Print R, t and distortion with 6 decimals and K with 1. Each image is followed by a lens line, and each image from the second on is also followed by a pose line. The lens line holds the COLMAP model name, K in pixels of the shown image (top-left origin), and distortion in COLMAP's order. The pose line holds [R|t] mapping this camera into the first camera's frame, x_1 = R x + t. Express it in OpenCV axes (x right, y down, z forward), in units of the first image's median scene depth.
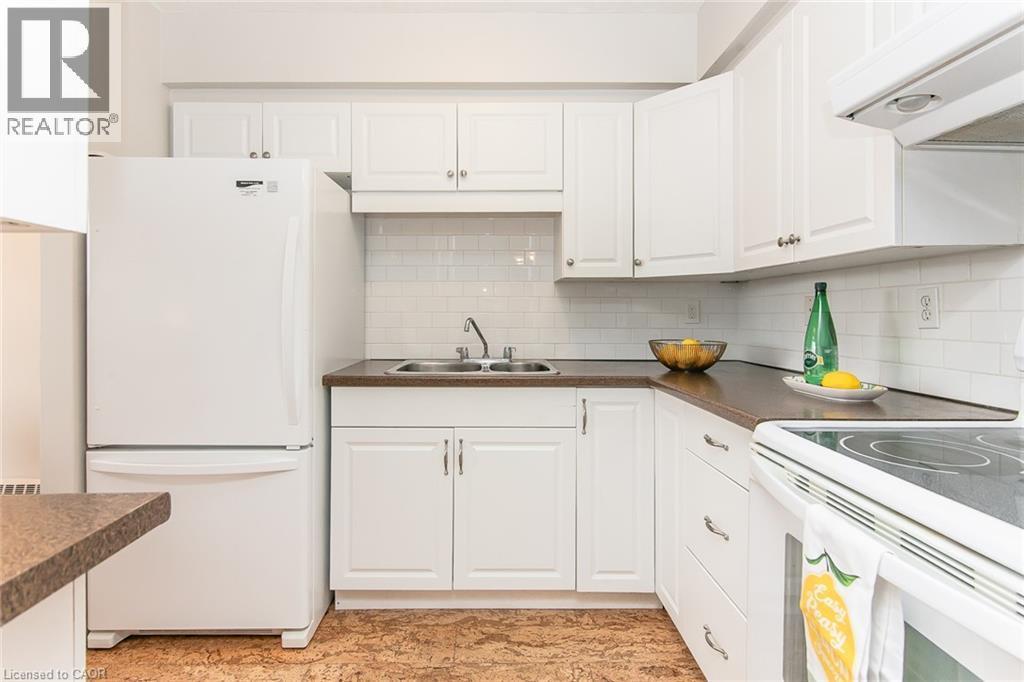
lens RADIAL K [[513.4, 0, 488.5], [0, 513.4, 300.7], [0, 0, 1]] dist [0.000563, -0.000741]
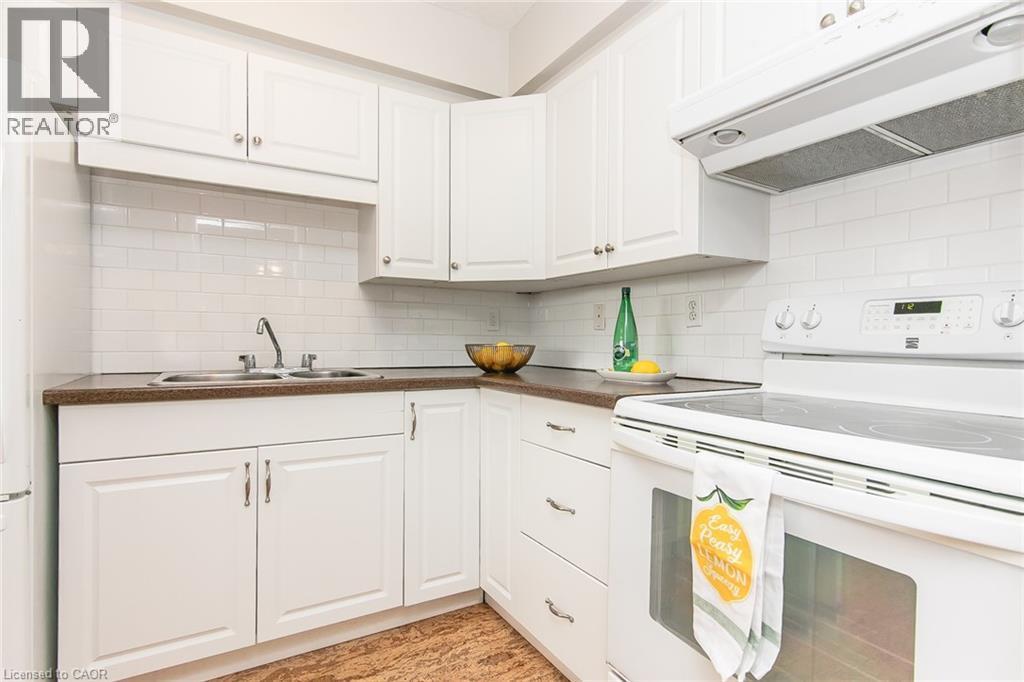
lens RADIAL K [[522.0, 0, 513.1], [0, 522.0, 337.5], [0, 0, 1]] dist [0.004560, -0.000278]
pose [[0.856809, 0.009854, 0.515539, -0.154079], [-0.020752, 0.999666, 0.015383, 0.054056], [-0.515216, -0.023879, 0.856728, 0.087413]]
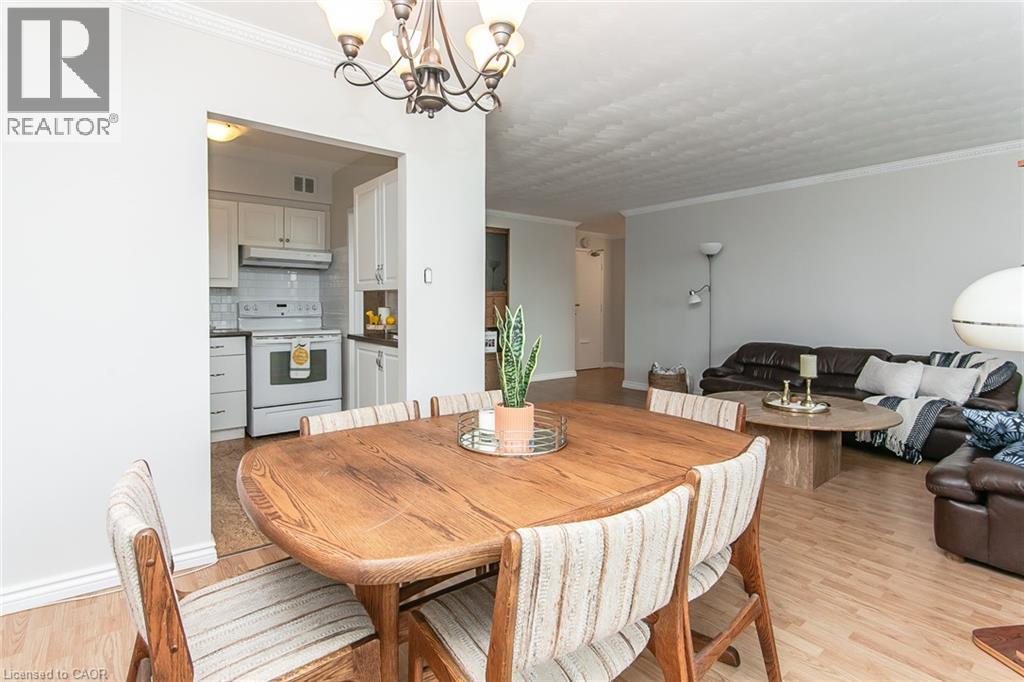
lens RADIAL K [[522.0, 0, 513.1], [0, 522.0, 337.5], [0, 0, 1]] dist [0.004560, -0.000278]
pose [[-0.616310, -0.038234, 0.786575, -2.245169], [-0.010656, 0.999134, 0.040216, 0.060640], [-0.787432, 0.016404, -0.616183, 1.102650]]
